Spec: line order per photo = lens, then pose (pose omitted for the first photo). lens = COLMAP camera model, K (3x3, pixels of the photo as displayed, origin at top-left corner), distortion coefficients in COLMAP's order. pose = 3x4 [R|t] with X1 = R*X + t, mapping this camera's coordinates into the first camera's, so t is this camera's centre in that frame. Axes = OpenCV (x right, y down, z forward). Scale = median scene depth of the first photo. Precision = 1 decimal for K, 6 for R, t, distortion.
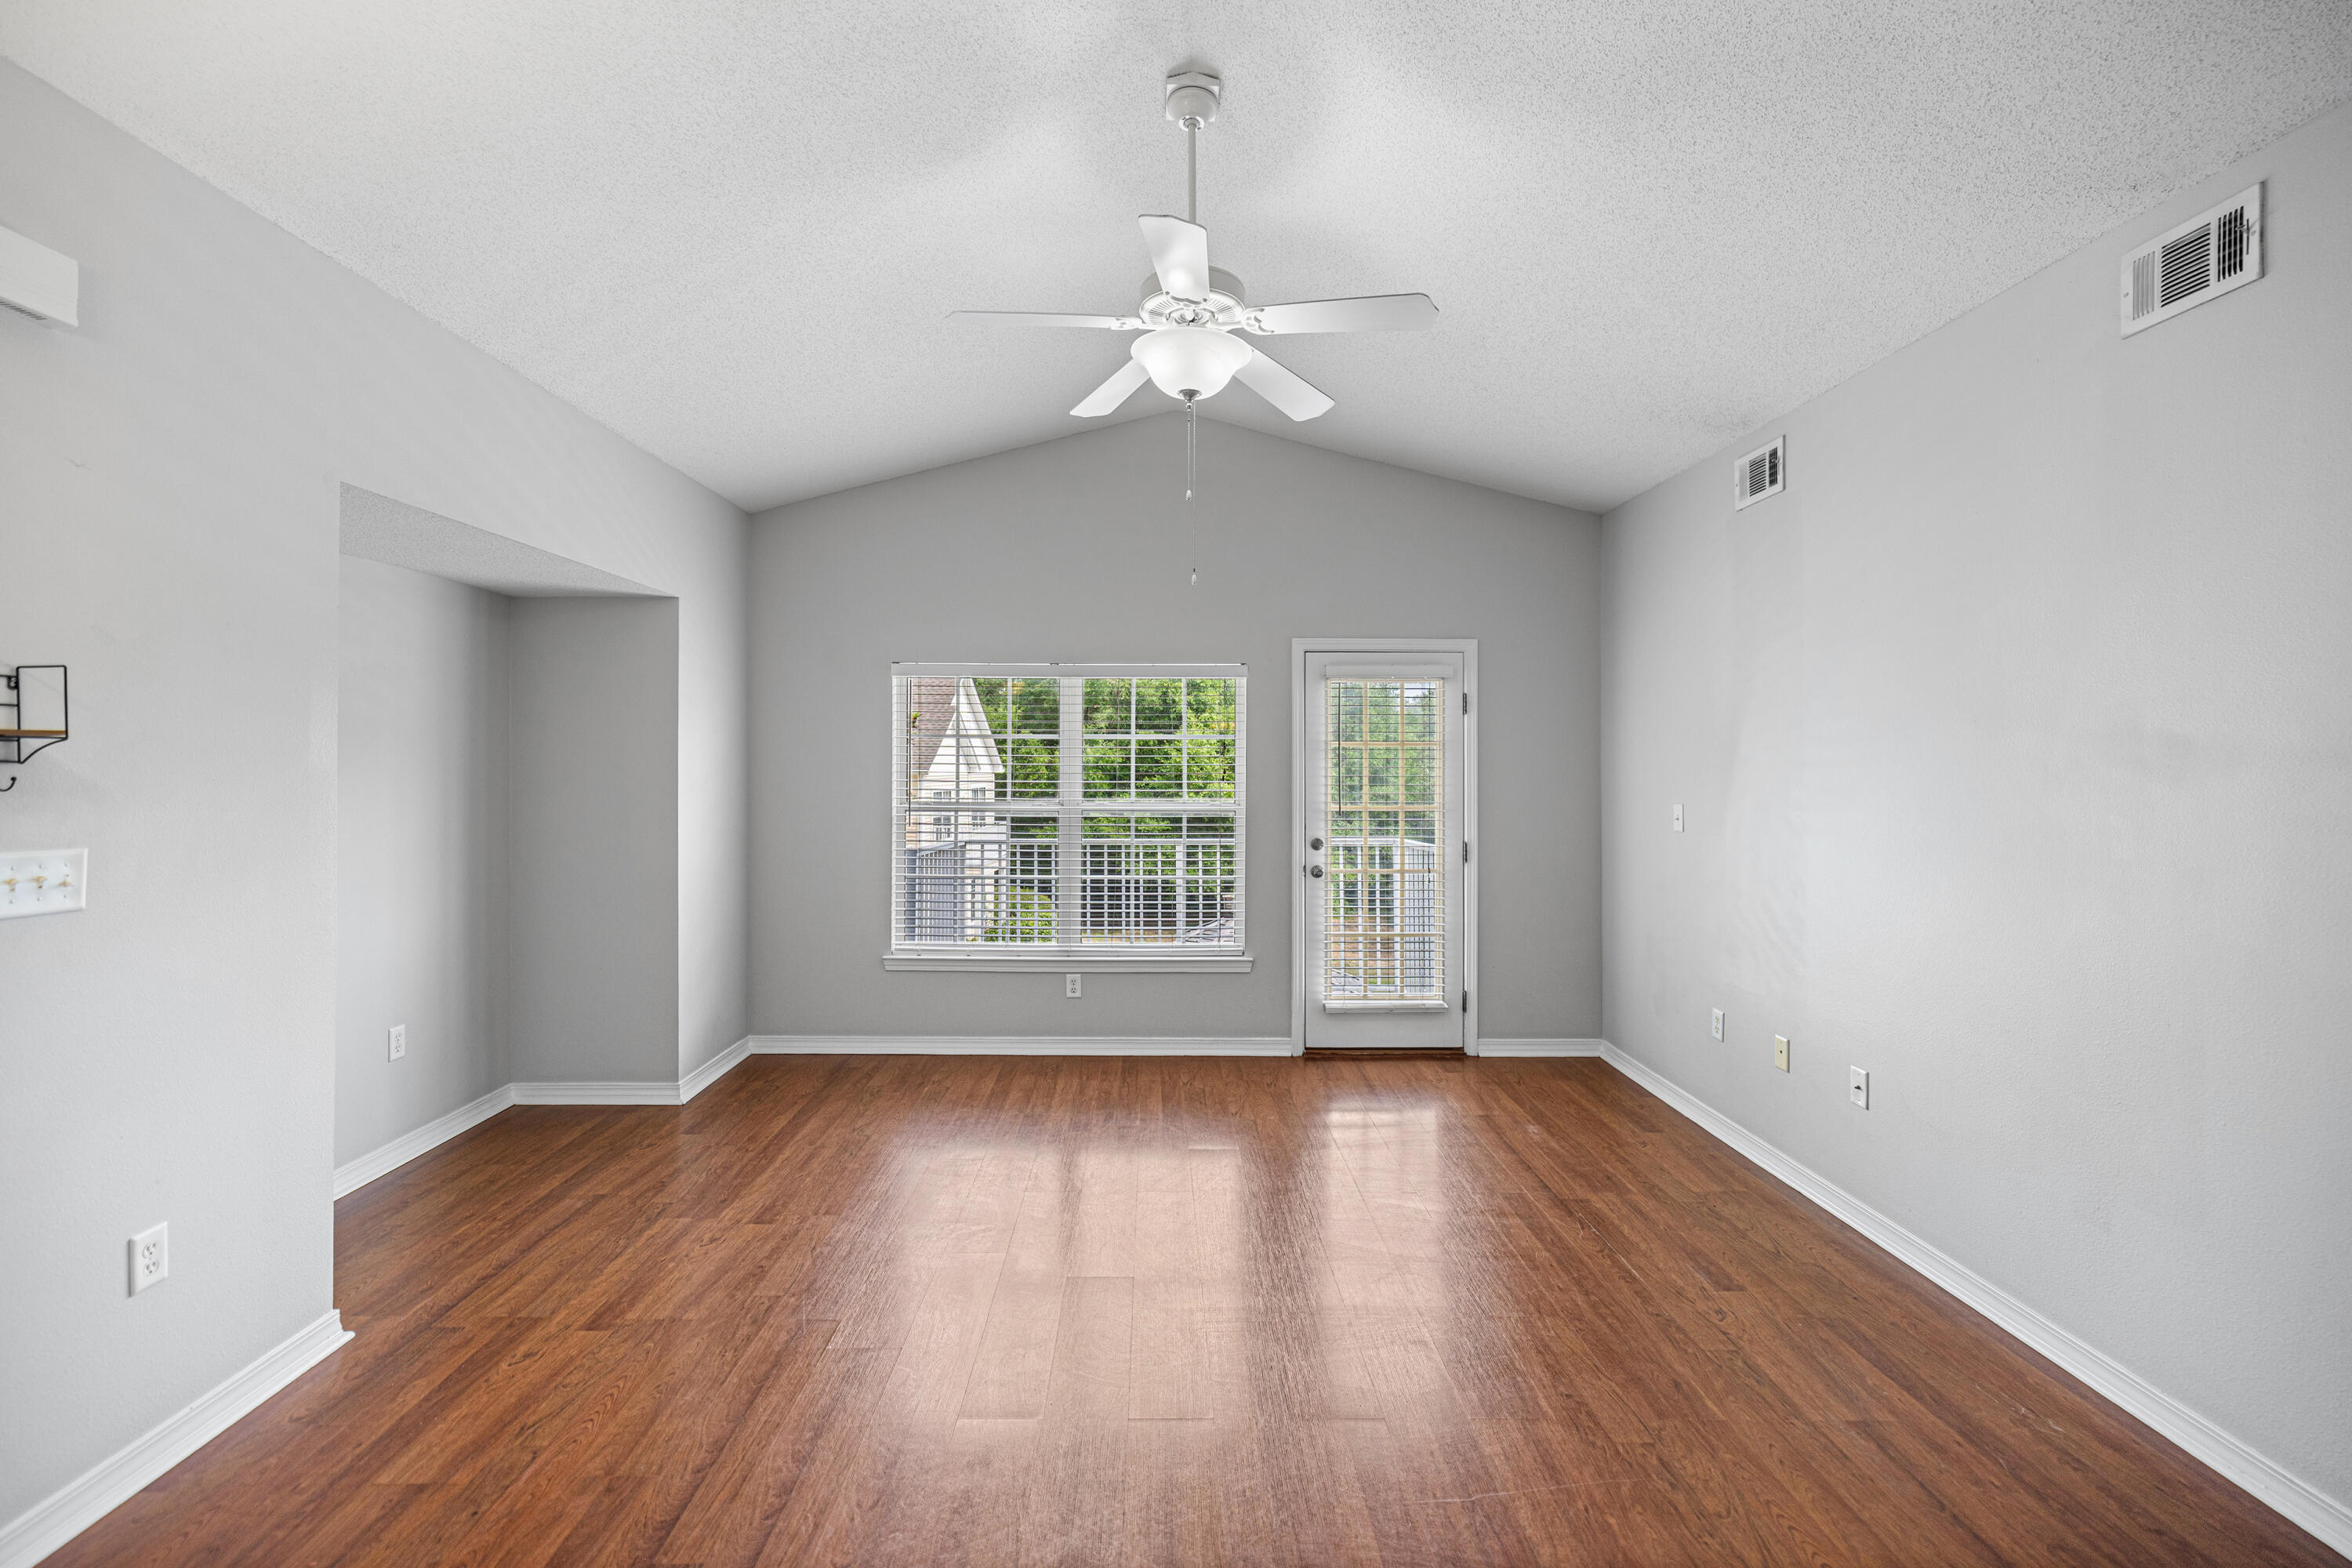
lens RADIAL K [[1007.3, 0, 1157.1], [0, 1007.3, 759.3], [0, 0, 1]] dist [0.001514, -0.000487]
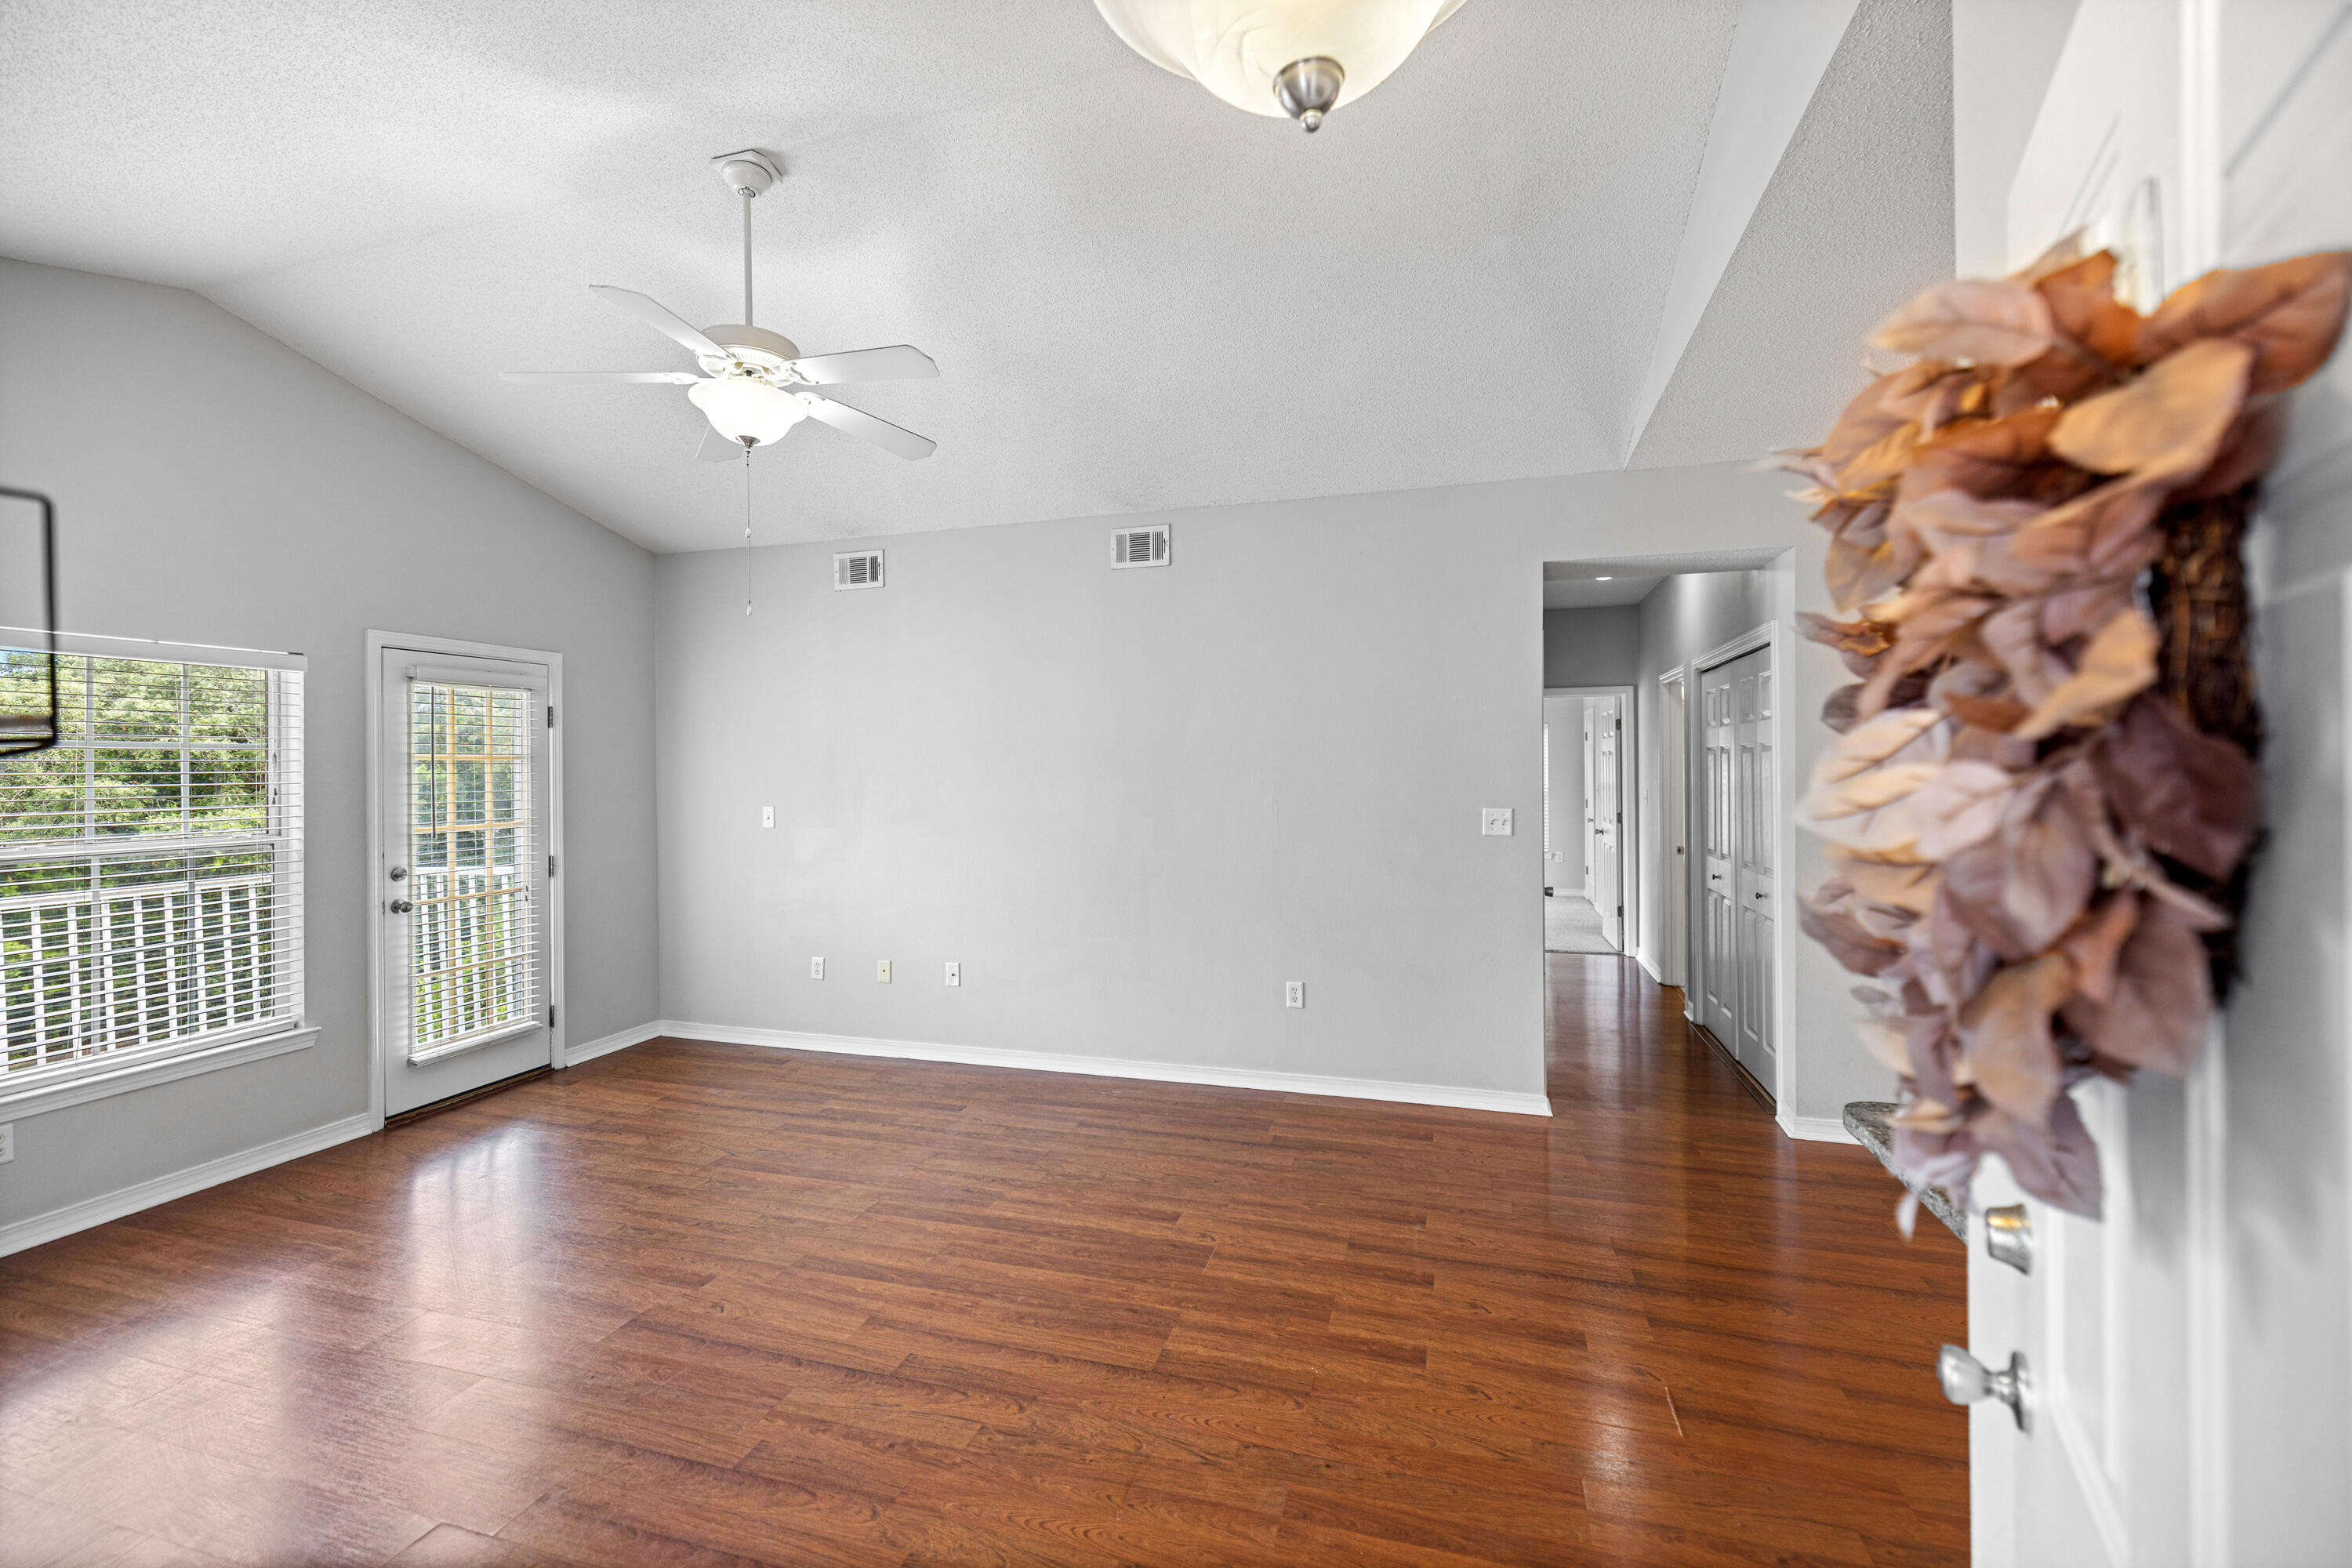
lens RADIAL K [[997.2, 0, 1159.9], [0, 997.2, 765.1], [0, 0, 1]] dist [0.001539, -0.000362]
pose [[0.294192, -0.003820, 0.955739, -0.501304], [0.004740, 0.999986, 0.002538, -0.007870], [-0.955735, 0.003783, 0.294206, 0.148934]]
